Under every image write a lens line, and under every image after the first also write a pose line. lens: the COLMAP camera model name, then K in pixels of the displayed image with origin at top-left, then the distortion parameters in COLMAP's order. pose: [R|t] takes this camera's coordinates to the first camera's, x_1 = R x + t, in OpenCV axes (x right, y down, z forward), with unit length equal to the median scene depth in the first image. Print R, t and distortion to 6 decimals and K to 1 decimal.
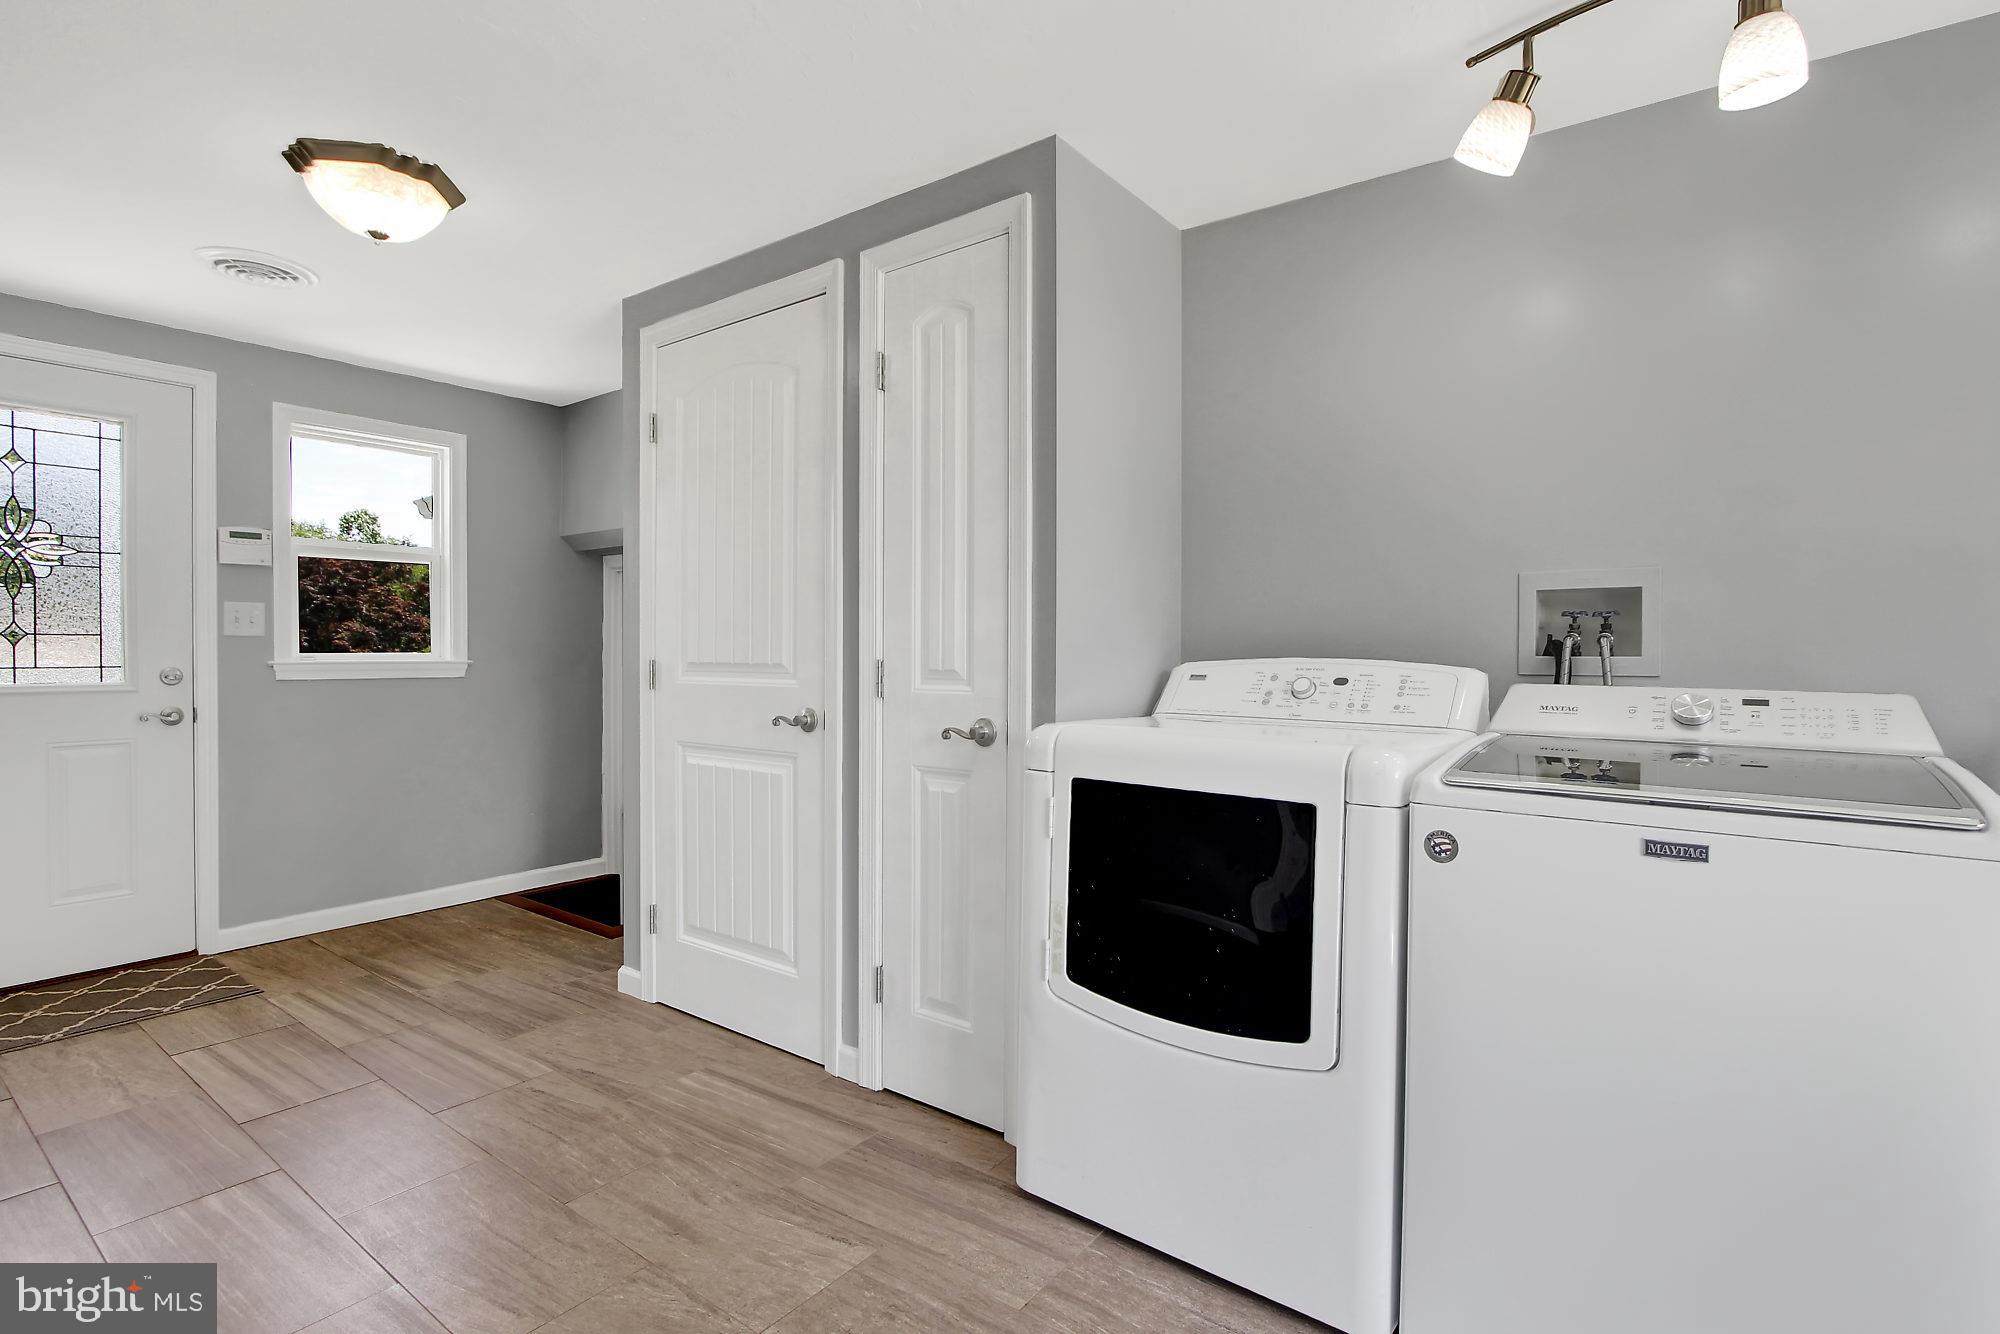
lens RADIAL K [[960.3, 0, 1000.2], [0, 960.3, 667.1], [0, 0, 1]] dist [-0.019323, 0.000369]
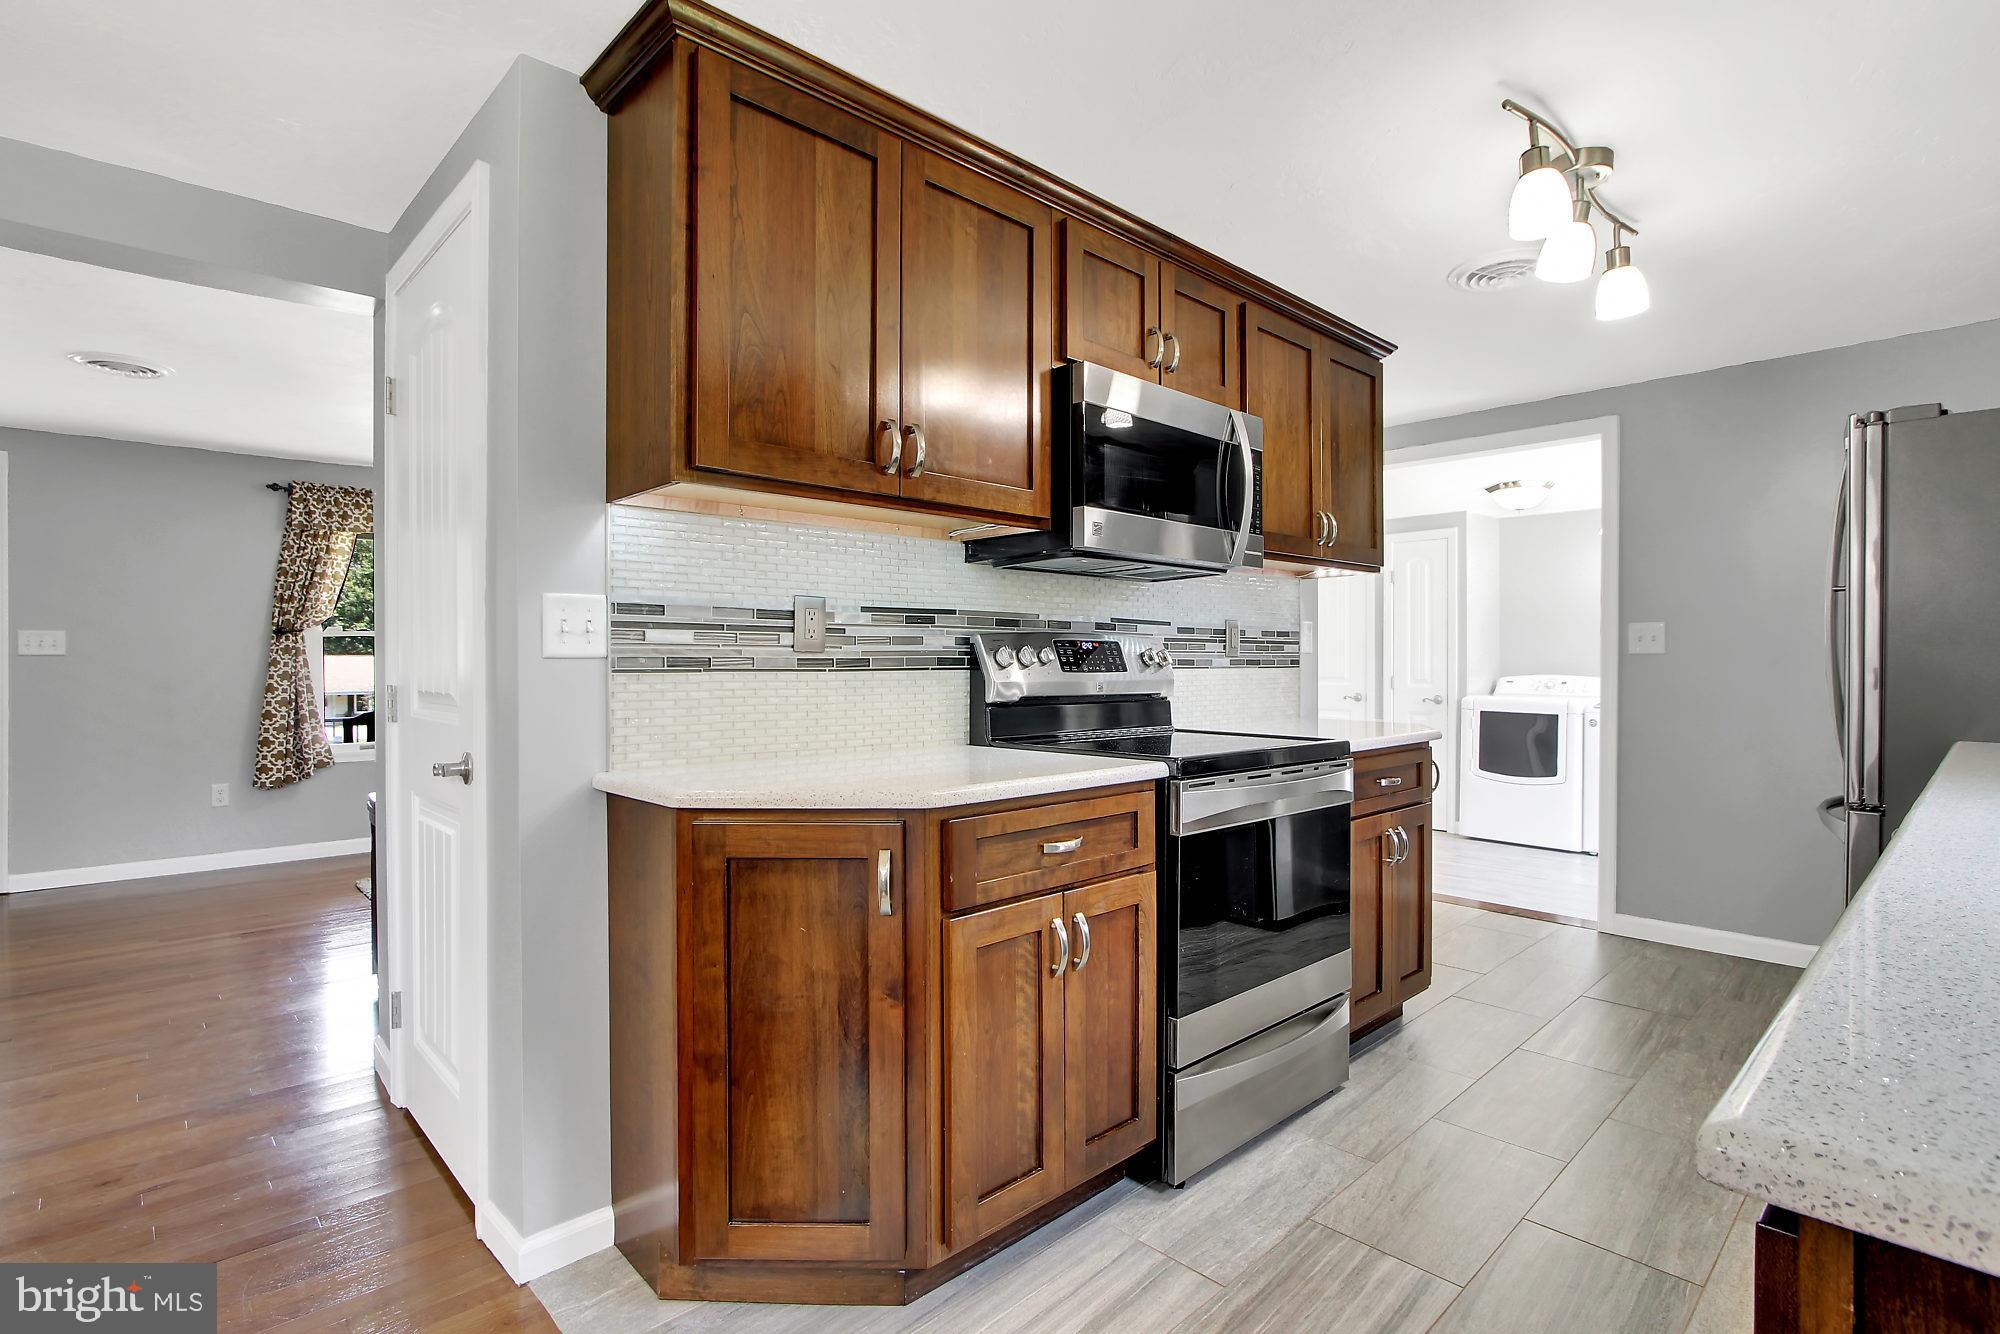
lens RADIAL K [[960.3, 0, 997.6], [0, 960.3, 667.8], [0, 0, 1]] dist [-0.019323, 0.000369]
pose [[0.987248, -0.004496, -0.159126, -0.958069], [0.003530, 0.999974, -0.006357, -0.021869], [0.159150, 0.005714, 0.987238, -2.344343]]
